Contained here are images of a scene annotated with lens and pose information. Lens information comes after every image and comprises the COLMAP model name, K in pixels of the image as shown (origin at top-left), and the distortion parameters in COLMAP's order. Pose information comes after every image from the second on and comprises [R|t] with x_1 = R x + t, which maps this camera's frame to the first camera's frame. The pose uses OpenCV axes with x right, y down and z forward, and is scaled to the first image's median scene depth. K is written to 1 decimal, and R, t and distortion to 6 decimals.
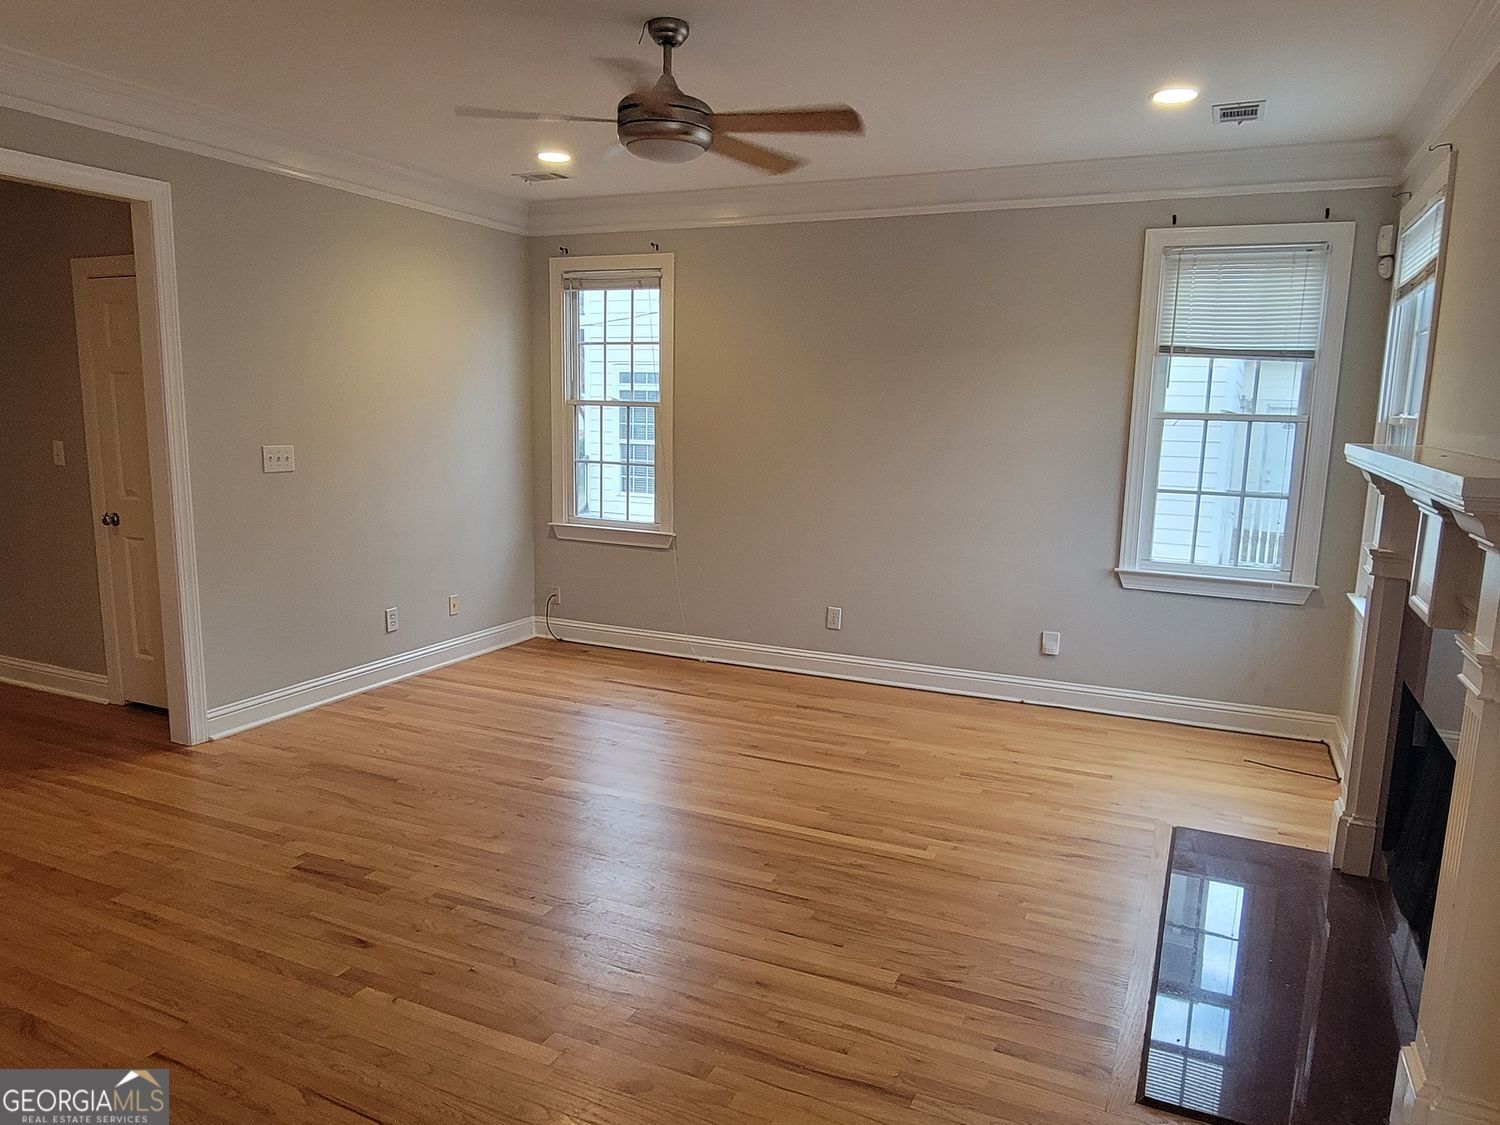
lens RADIAL K [[997.1, 0, 761.8], [0, 997.1, 567.9], [0, 0, 1]] dist [-0.004947, 0.000074]
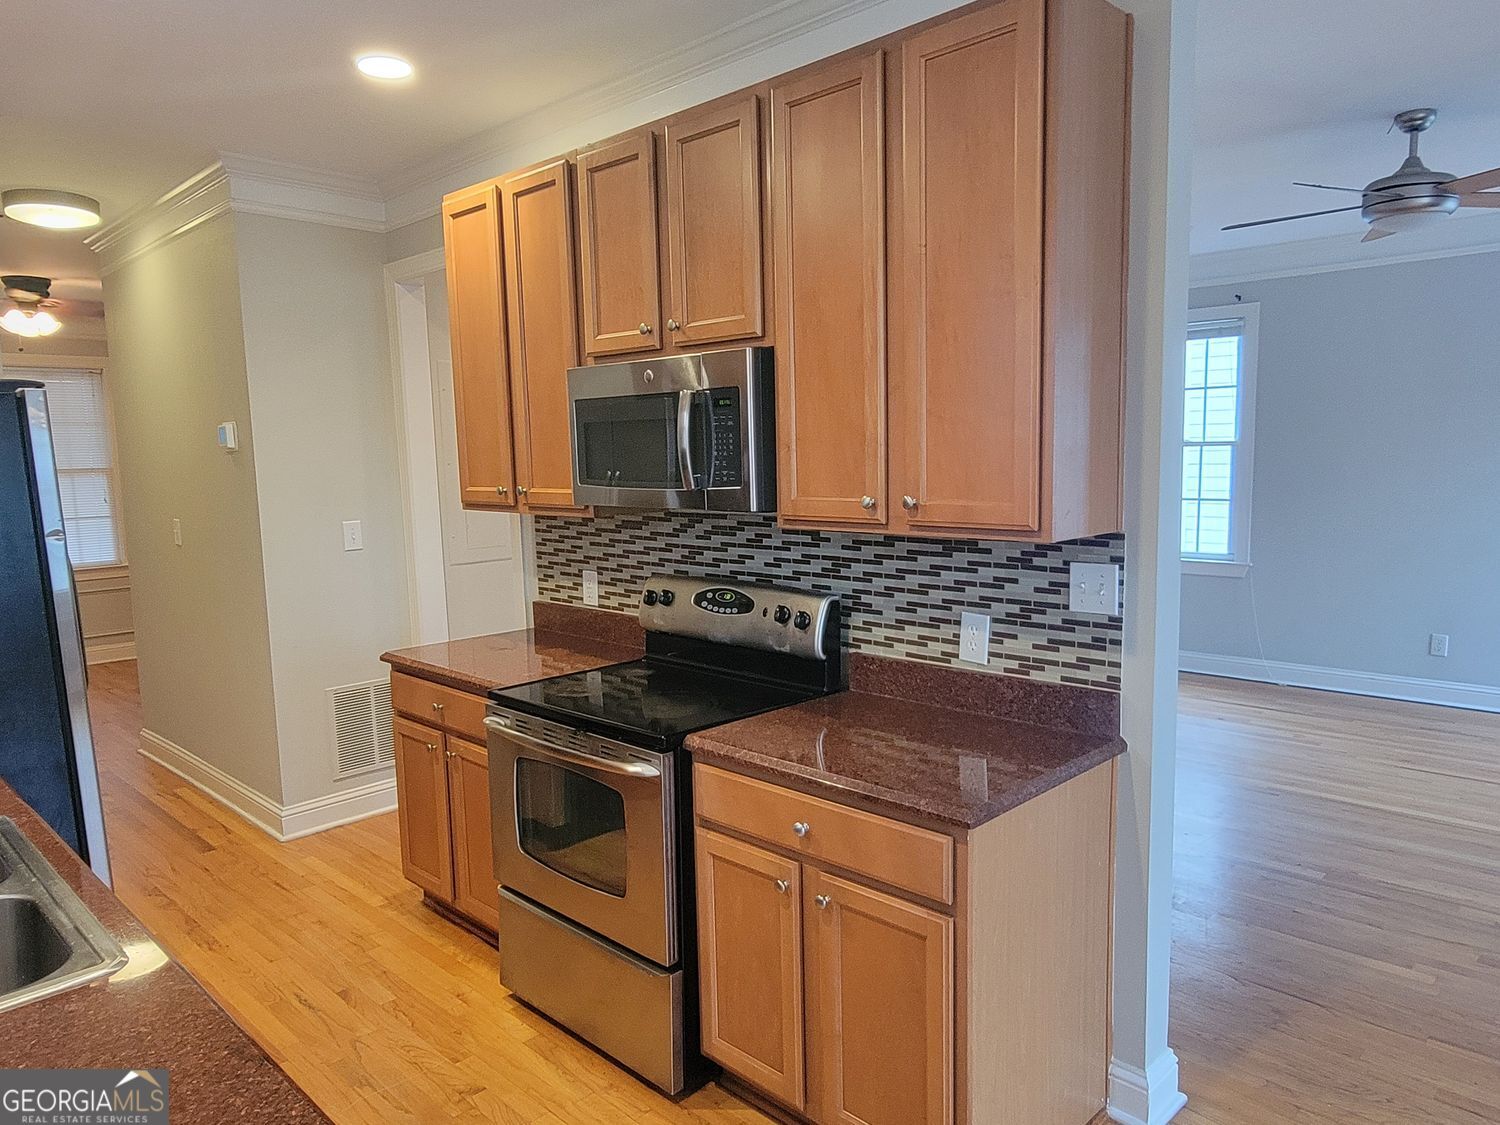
lens RADIAL K [[997.1, 0, 762.9], [0, 997.1, 566.6], [0, 0, 1]] dist [-0.004947, 0.000074]
pose [[0.944926, -0.003320, -0.327266, -0.274814], [-0.010980, 0.999064, -0.041839, 0.022858], [0.327099, 0.043128, 0.944005, -0.199846]]
